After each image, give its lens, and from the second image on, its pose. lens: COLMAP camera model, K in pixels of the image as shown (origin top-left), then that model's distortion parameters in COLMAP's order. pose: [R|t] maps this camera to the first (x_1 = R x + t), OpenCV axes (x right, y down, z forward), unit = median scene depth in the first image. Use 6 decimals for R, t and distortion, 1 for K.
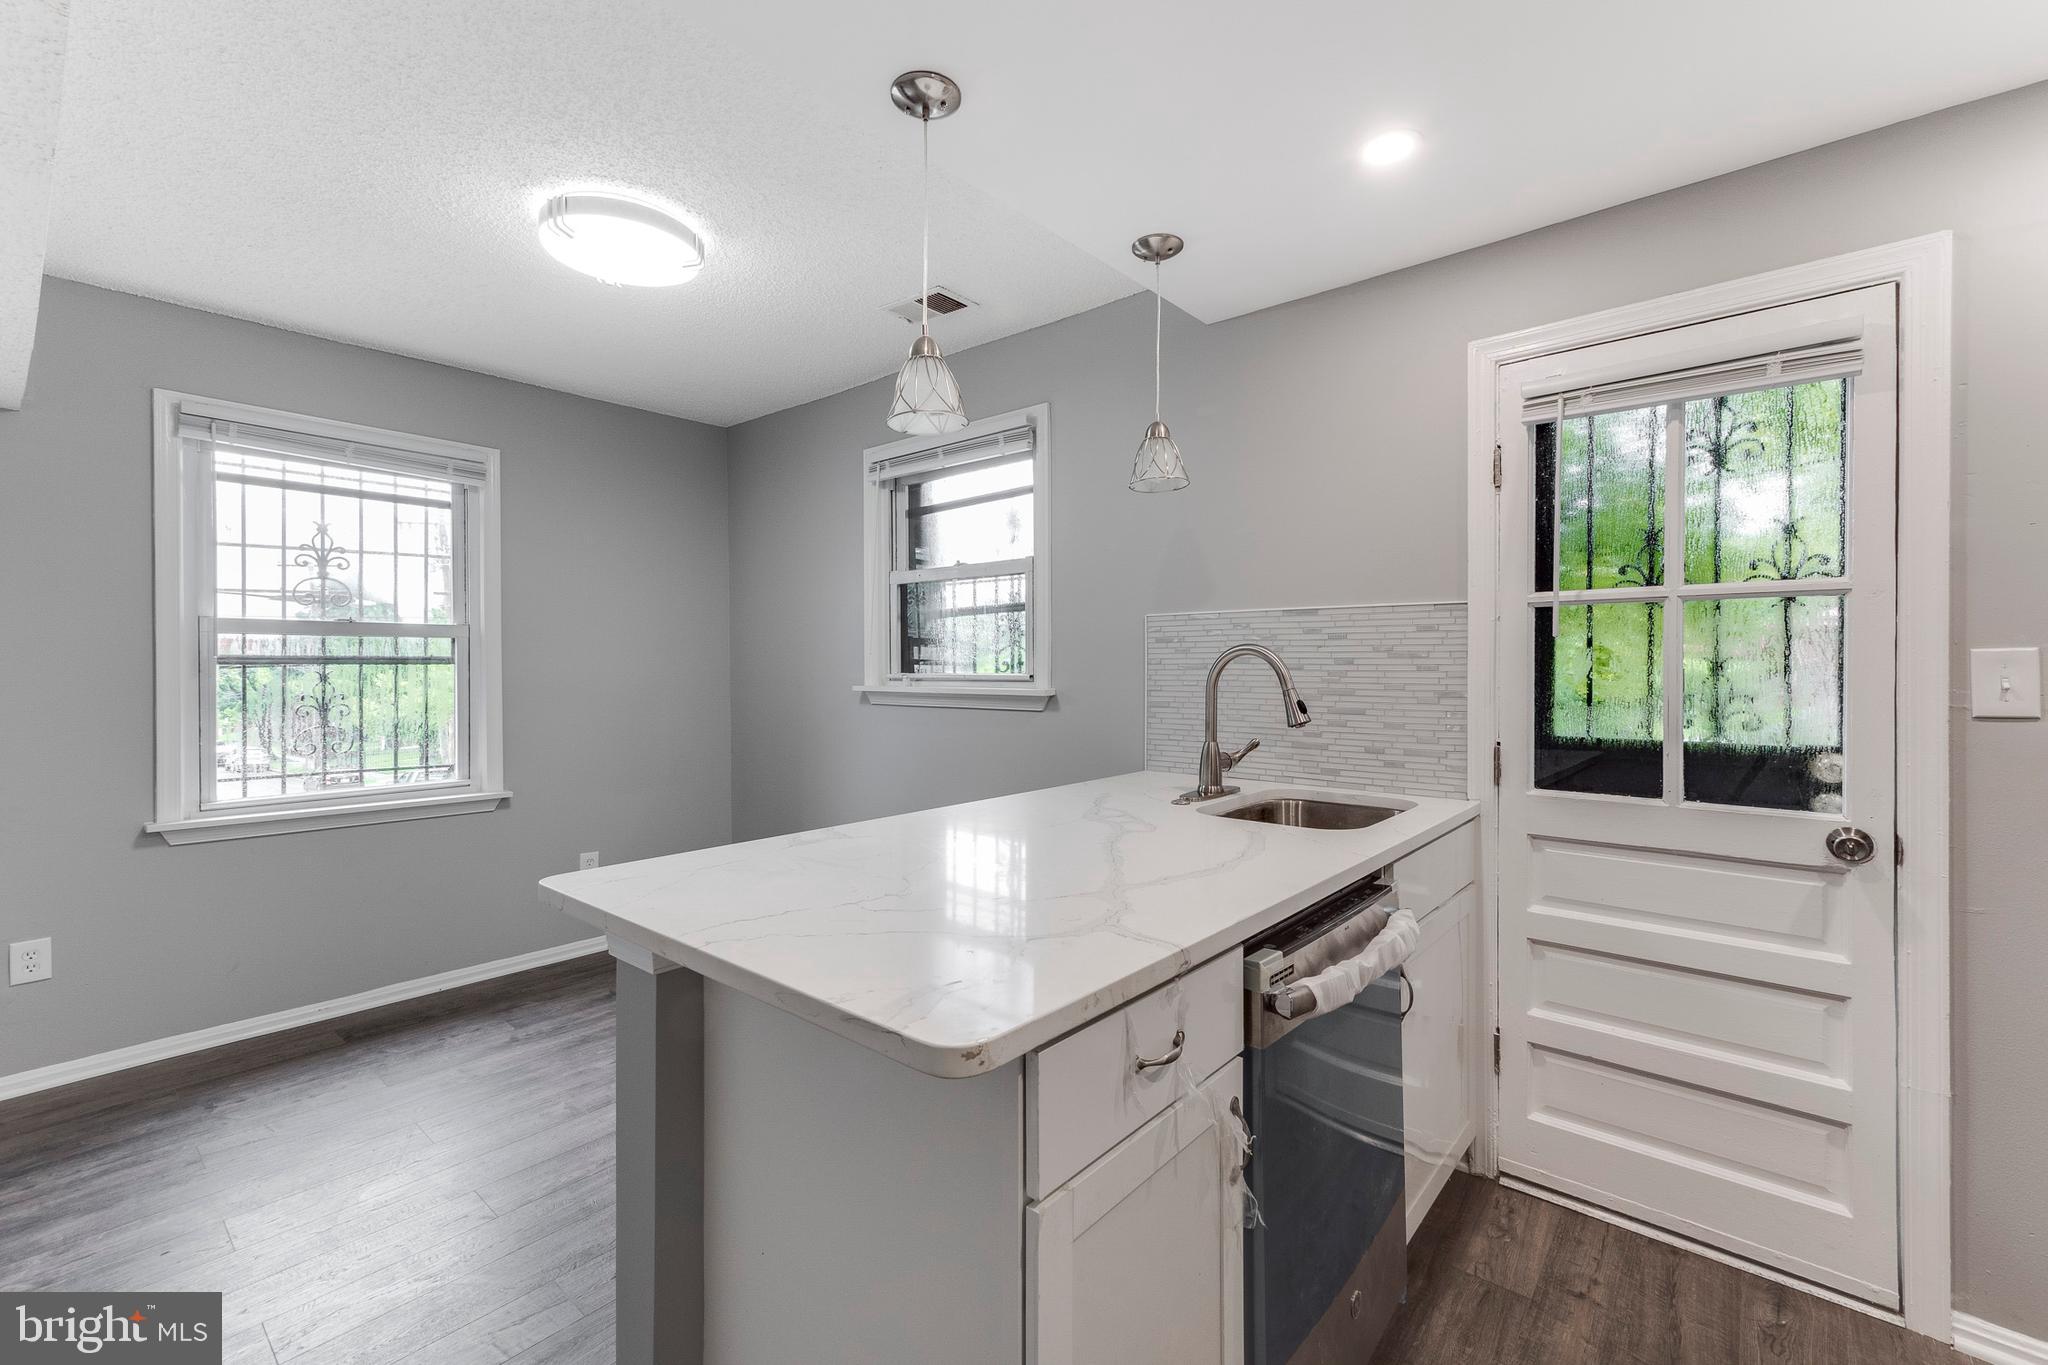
lens RADIAL K [[865.1, 0, 1021.2], [0, 865.1, 670.7], [0, 0, 1]] dist [0.009637, 0.000652]
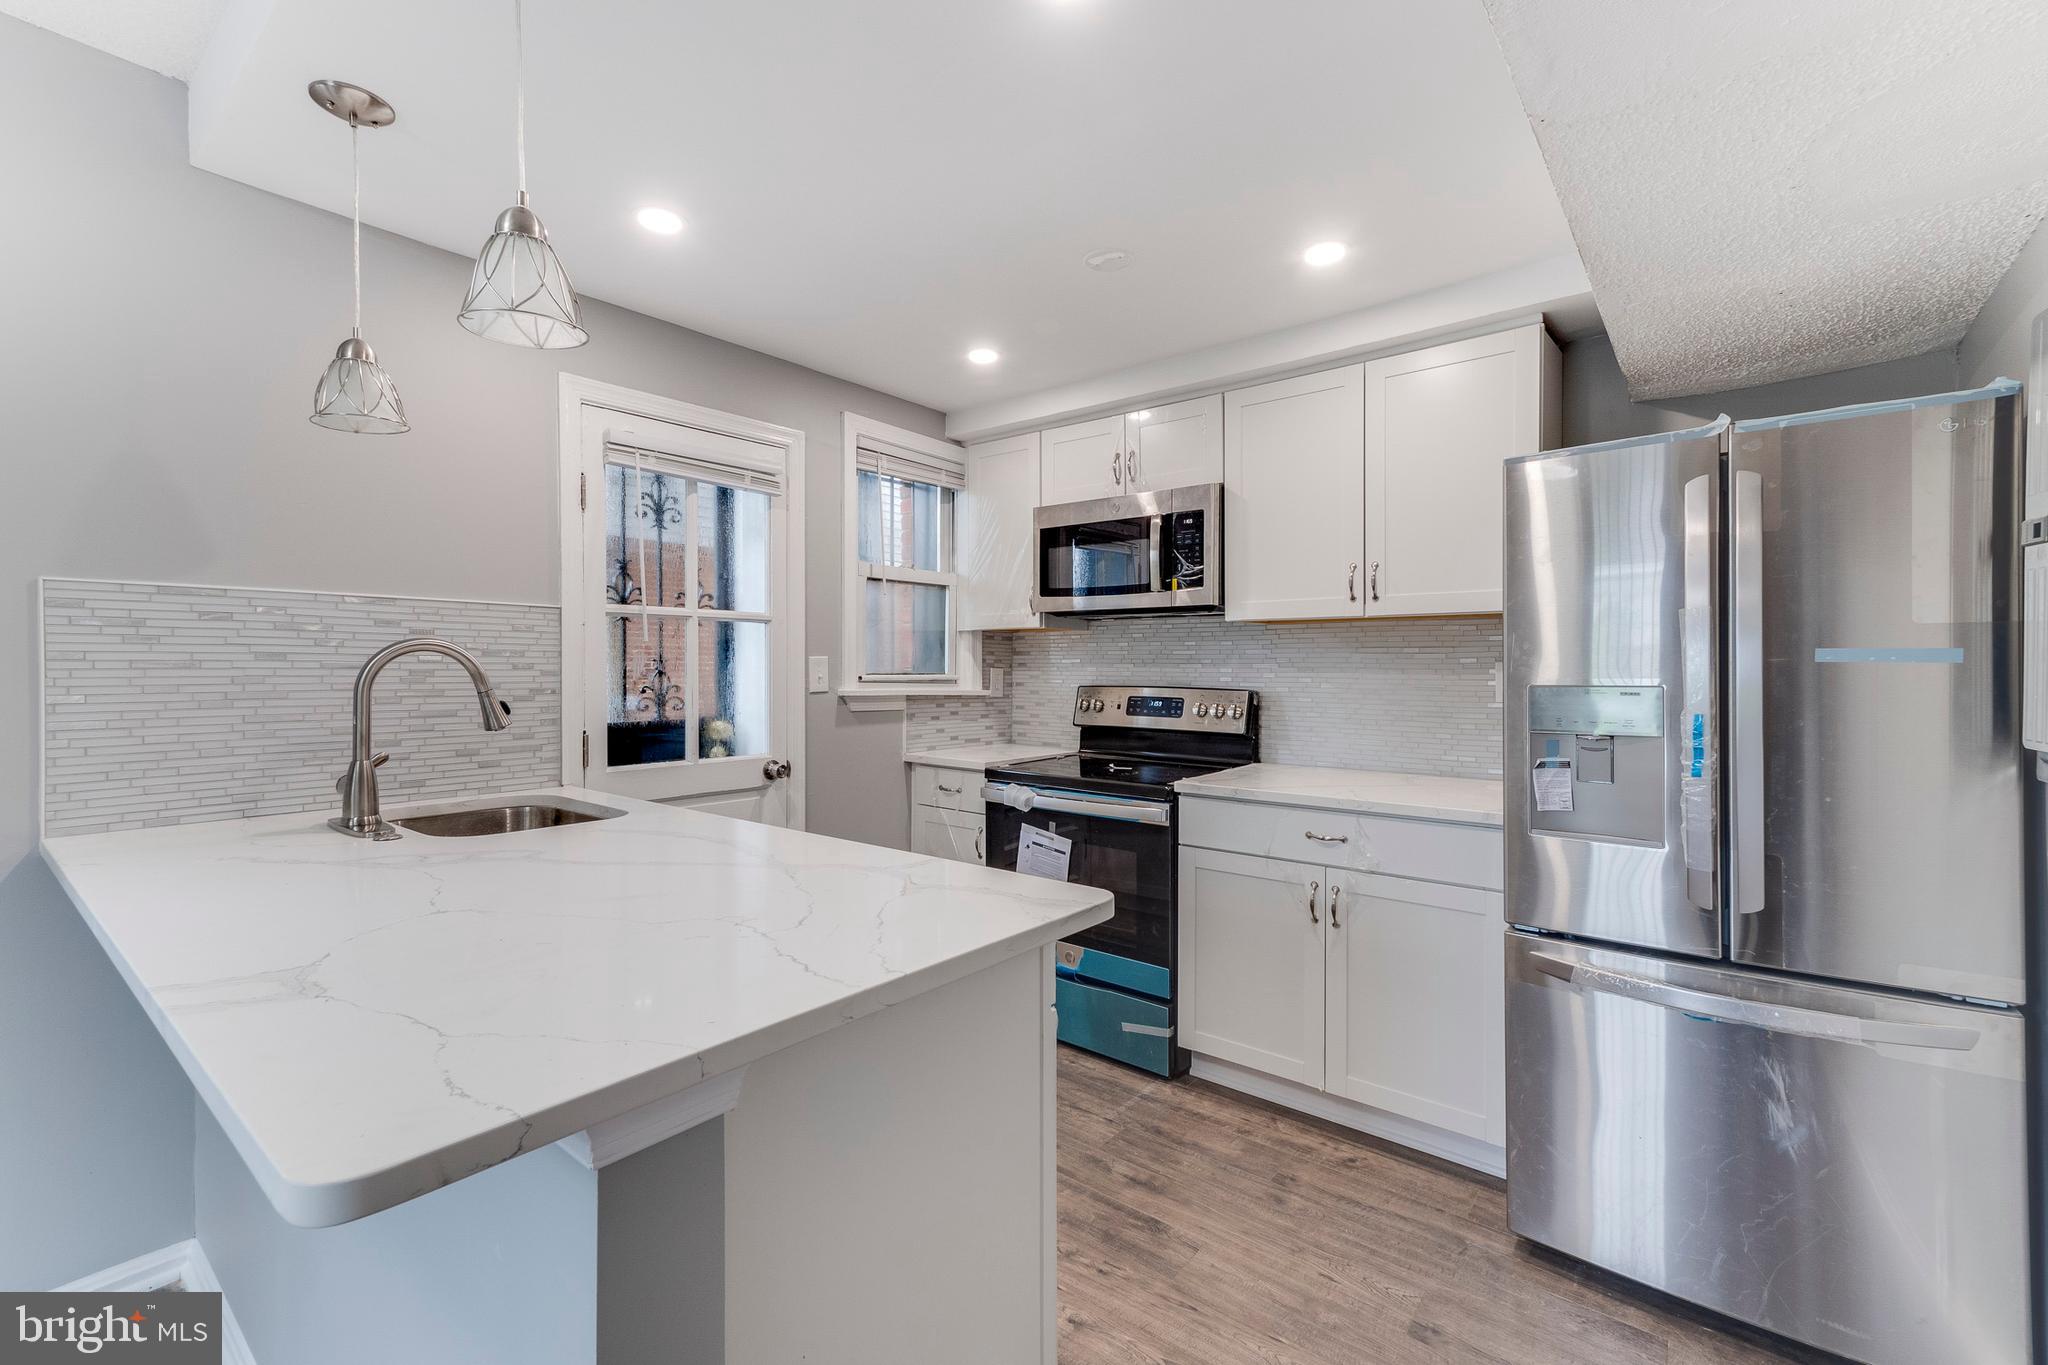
lens RADIAL K [[879.4, 0, 1029.1], [0, 879.4, 673.8], [0, 0, 1]] dist [0.000030, 0.000303]
pose [[-0.033803, -0.008147, 0.999395, -0.628270], [0.003643, 0.999959, 0.008275, -0.000773], [-0.999422, 0.003920, -0.033772, 0.445563]]
